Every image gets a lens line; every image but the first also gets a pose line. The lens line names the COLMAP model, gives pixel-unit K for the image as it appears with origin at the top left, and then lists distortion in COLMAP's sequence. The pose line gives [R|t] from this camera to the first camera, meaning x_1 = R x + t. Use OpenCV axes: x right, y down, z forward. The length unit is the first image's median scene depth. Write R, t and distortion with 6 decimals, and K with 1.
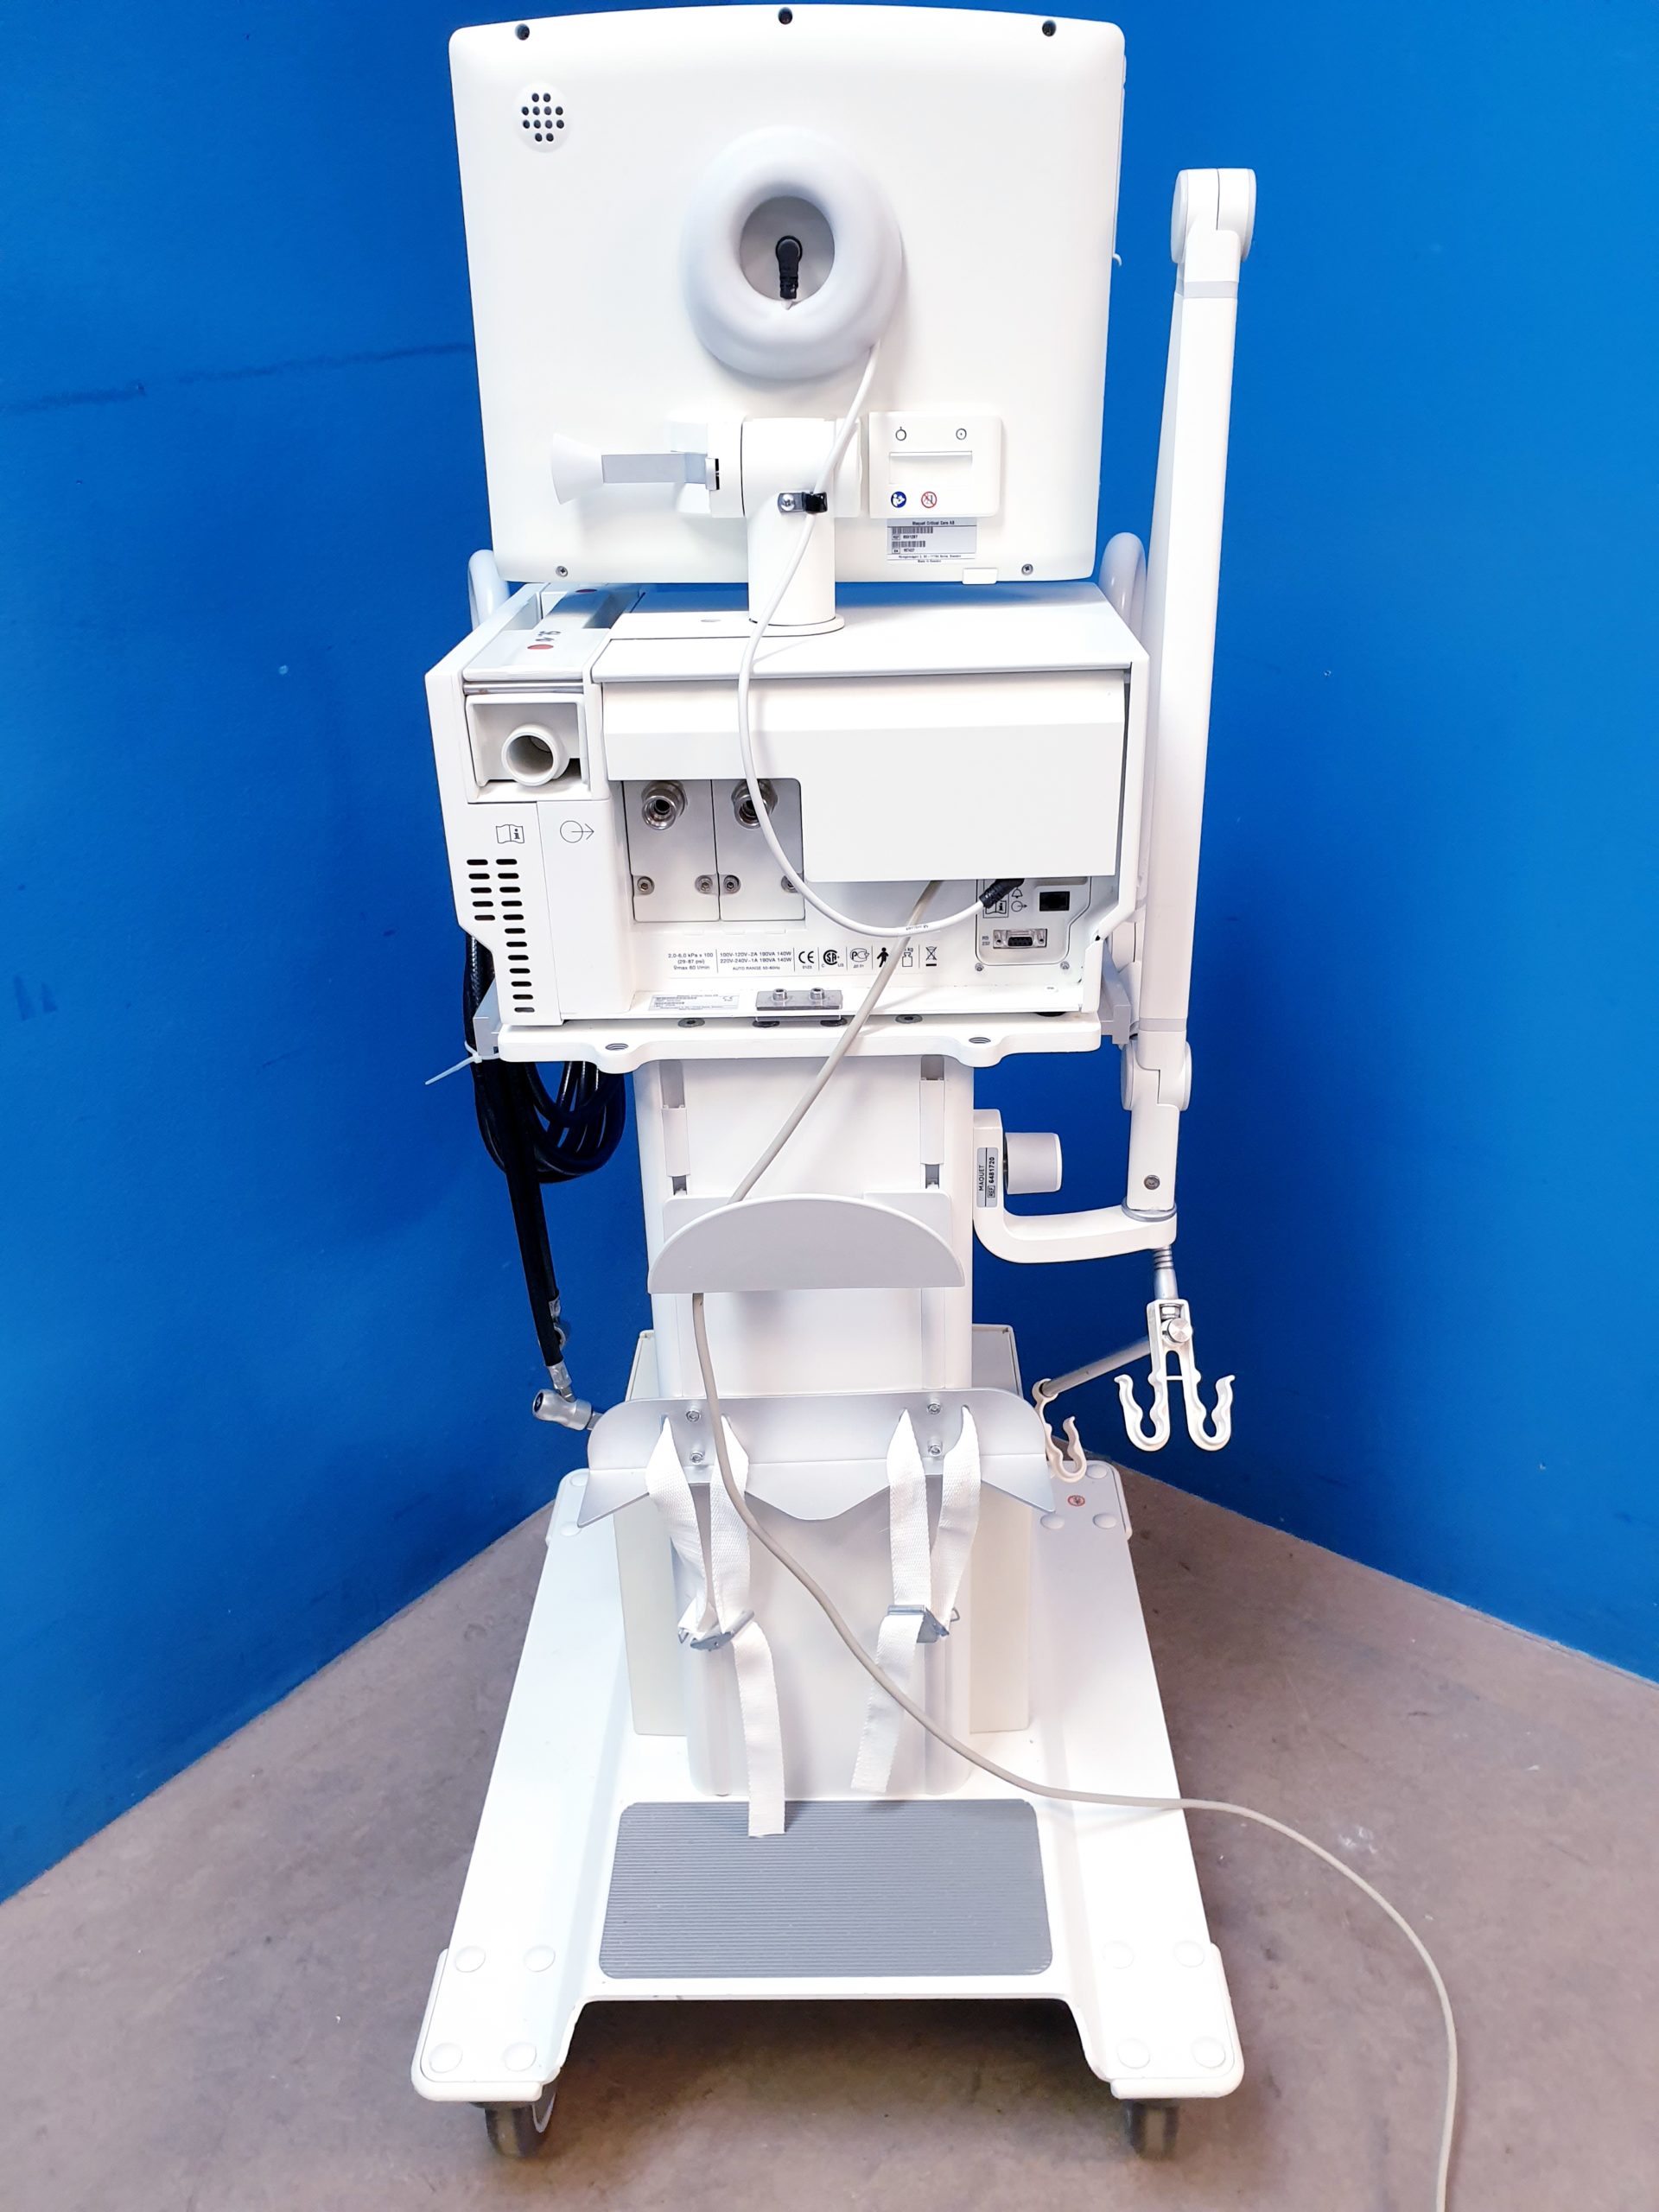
lens RADIAL K [[1696.6, 0, 839.3], [0, 1696.6, 1119.6], [0, 0, 1]] dist [0.005058, -0.007465]
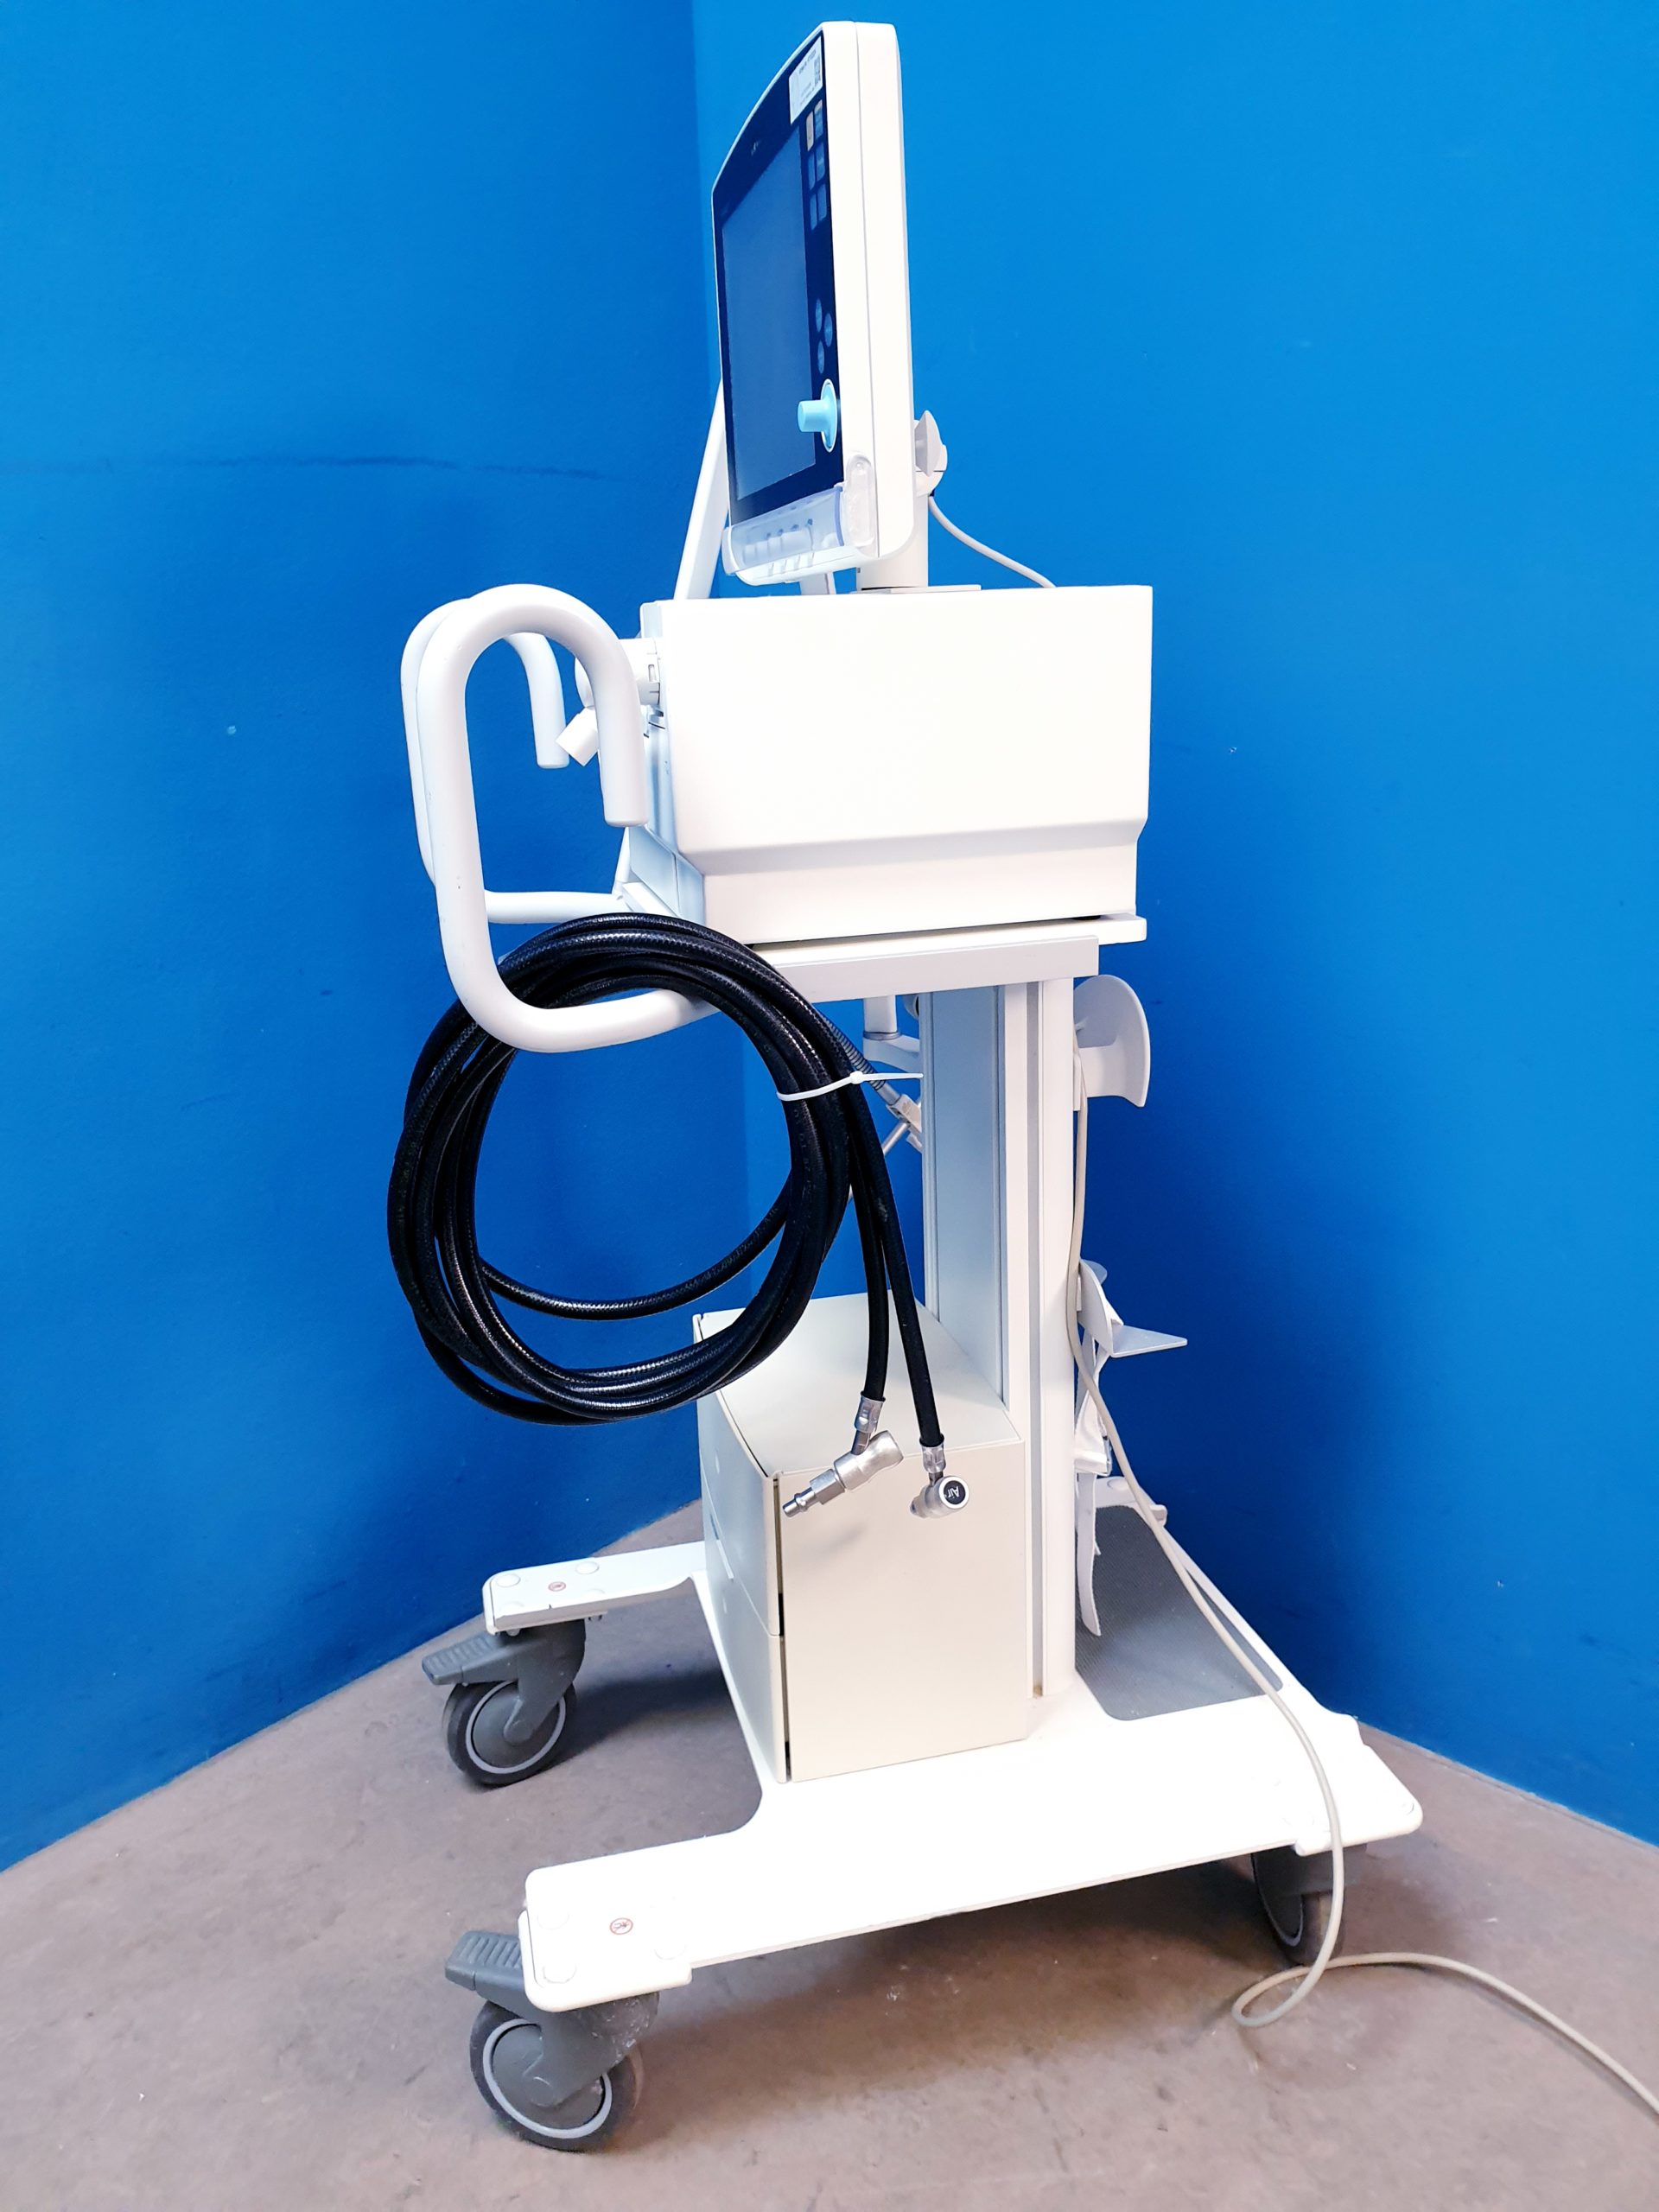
lens RADIAL K [[1696.6, 0, 830.2], [0, 1696.6, 1089.0], [0, 0, 1]] dist [0.005058, -0.007465]
pose [[0.996469, 0.019398, -0.081690, 0.152737], [-0.033930, 0.982994, -0.180474, 0.150495], [0.076800, 0.182608, 0.980182, 0.018600]]
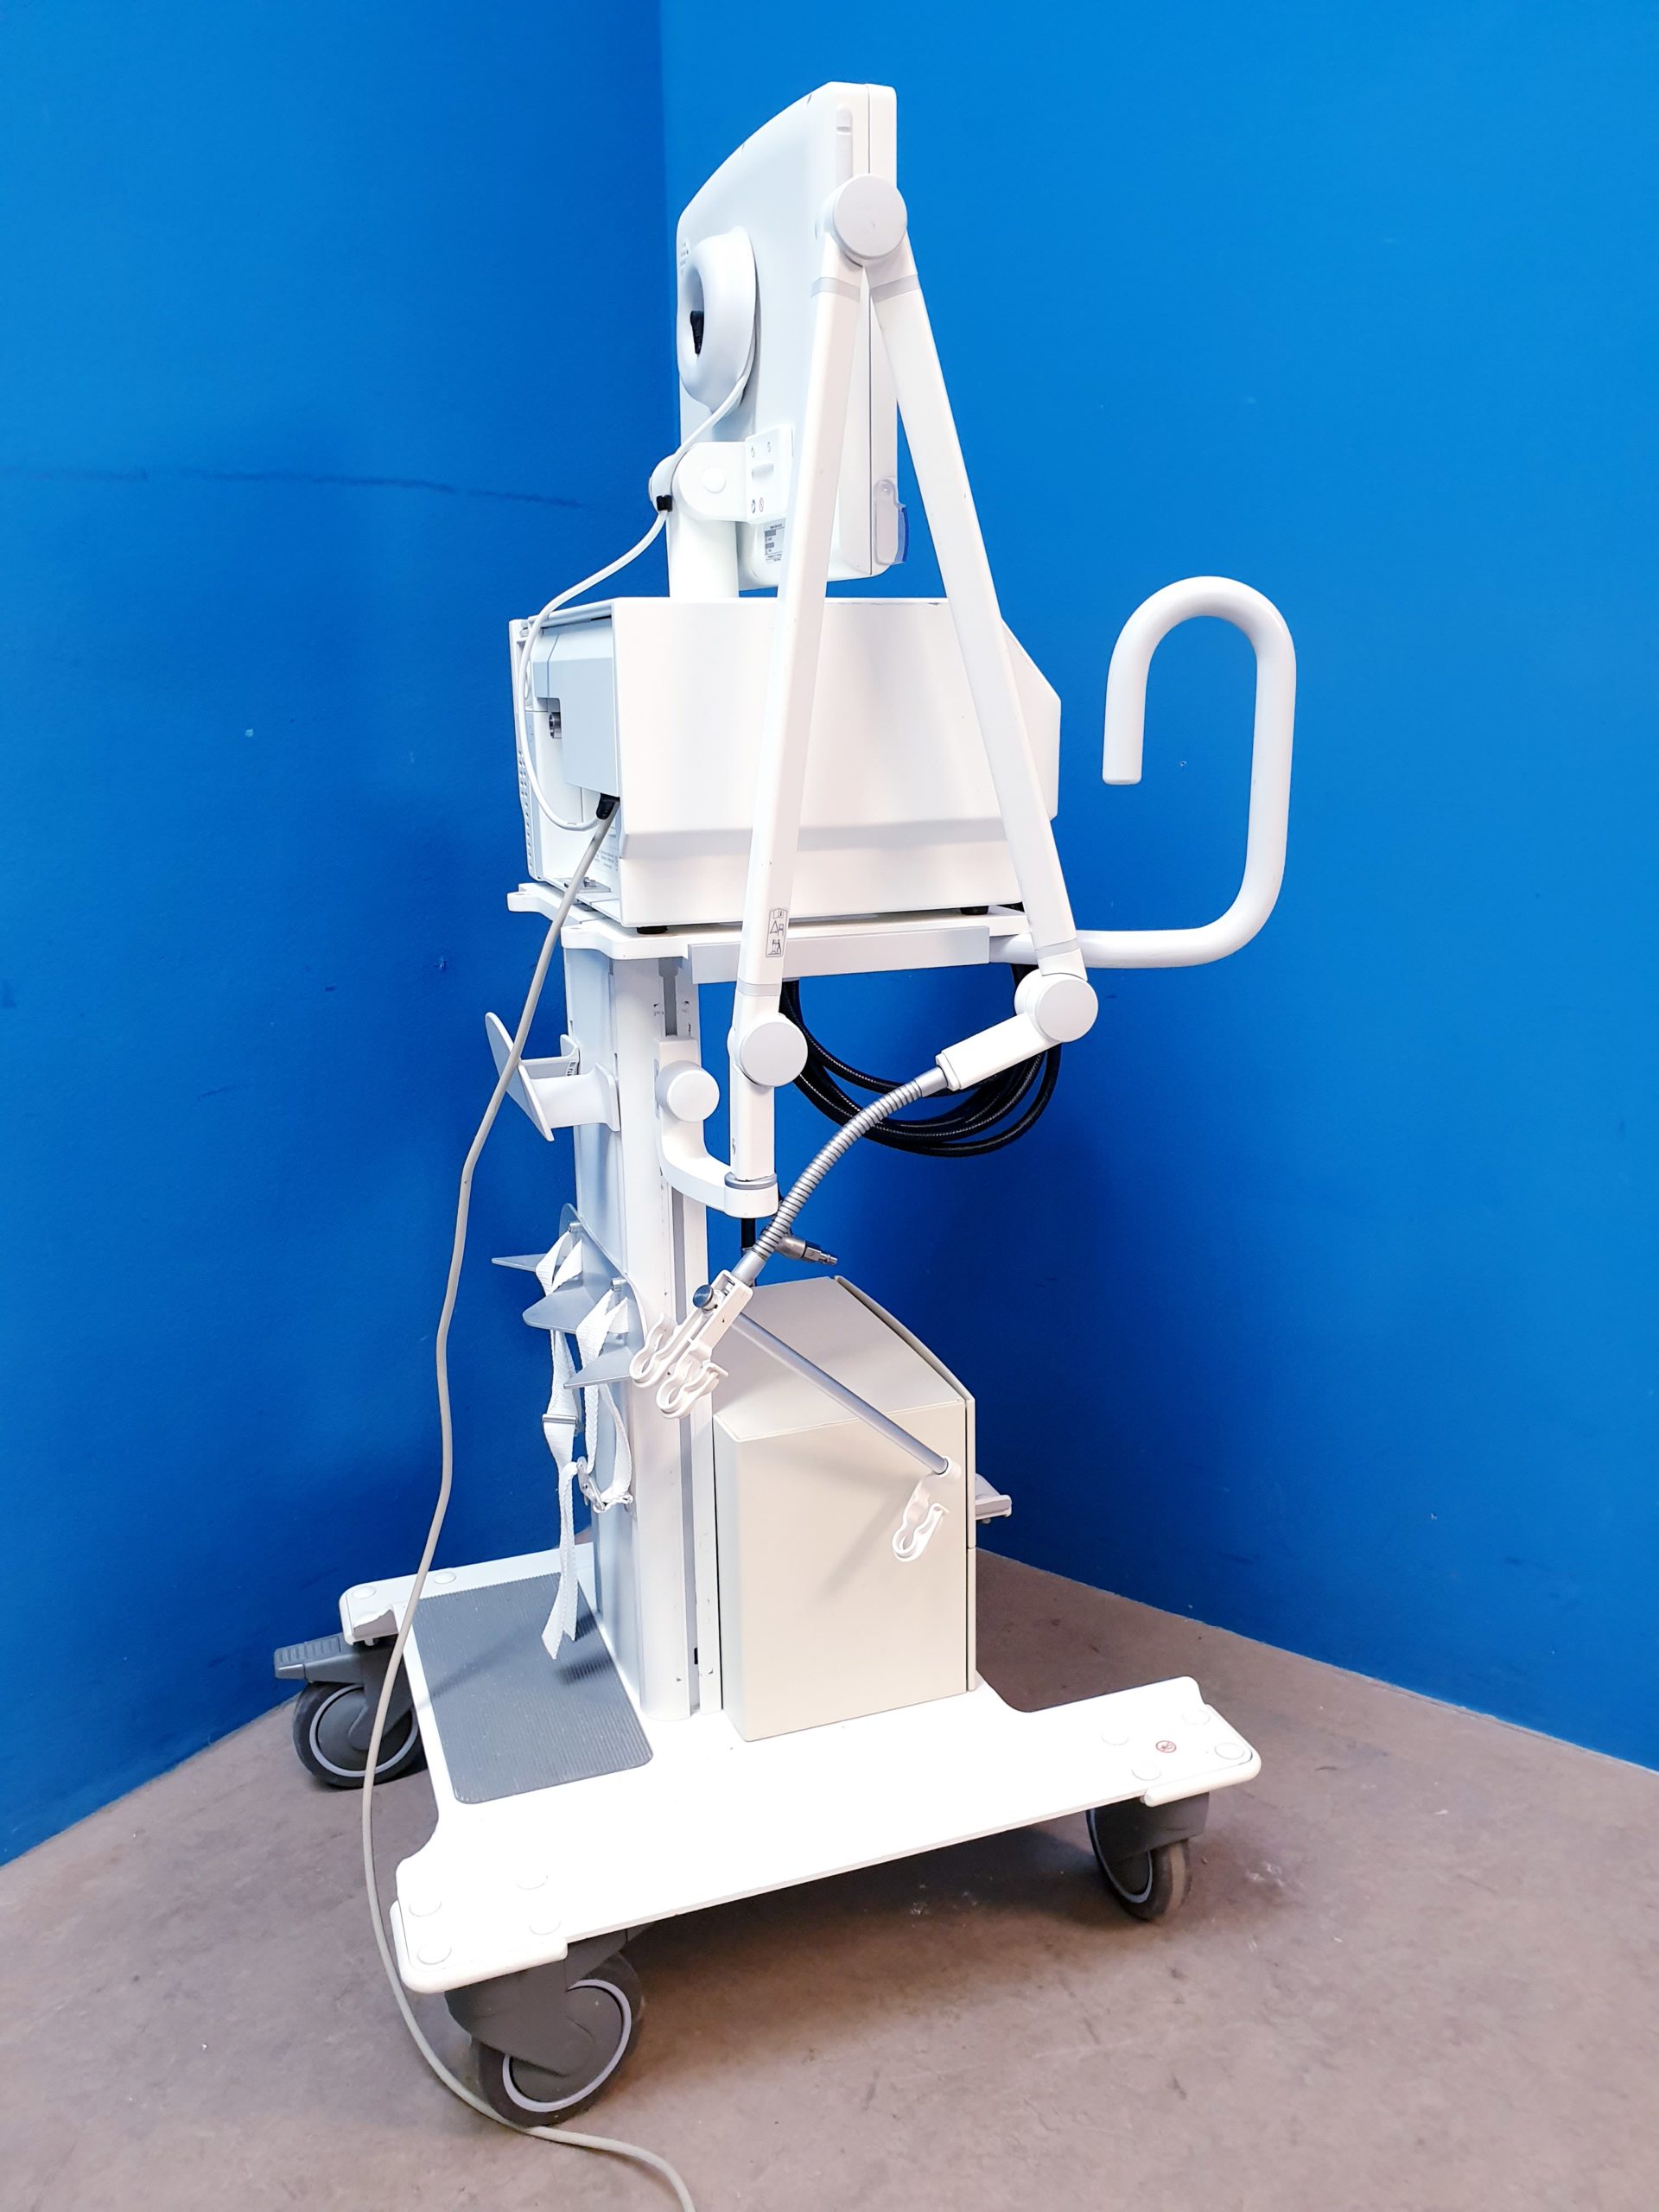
lens RADIAL K [[1696.6, 0, 835.9], [0, 1696.6, 1096.1], [0, 0, 1]] dist [0.005058, -0.007465]
pose [[0.999599, 0.006541, 0.027536, 0.030861], [-0.000583, 0.977481, -0.211023, 0.220038], [-0.028297, 0.210922, 0.977093, -0.055746]]
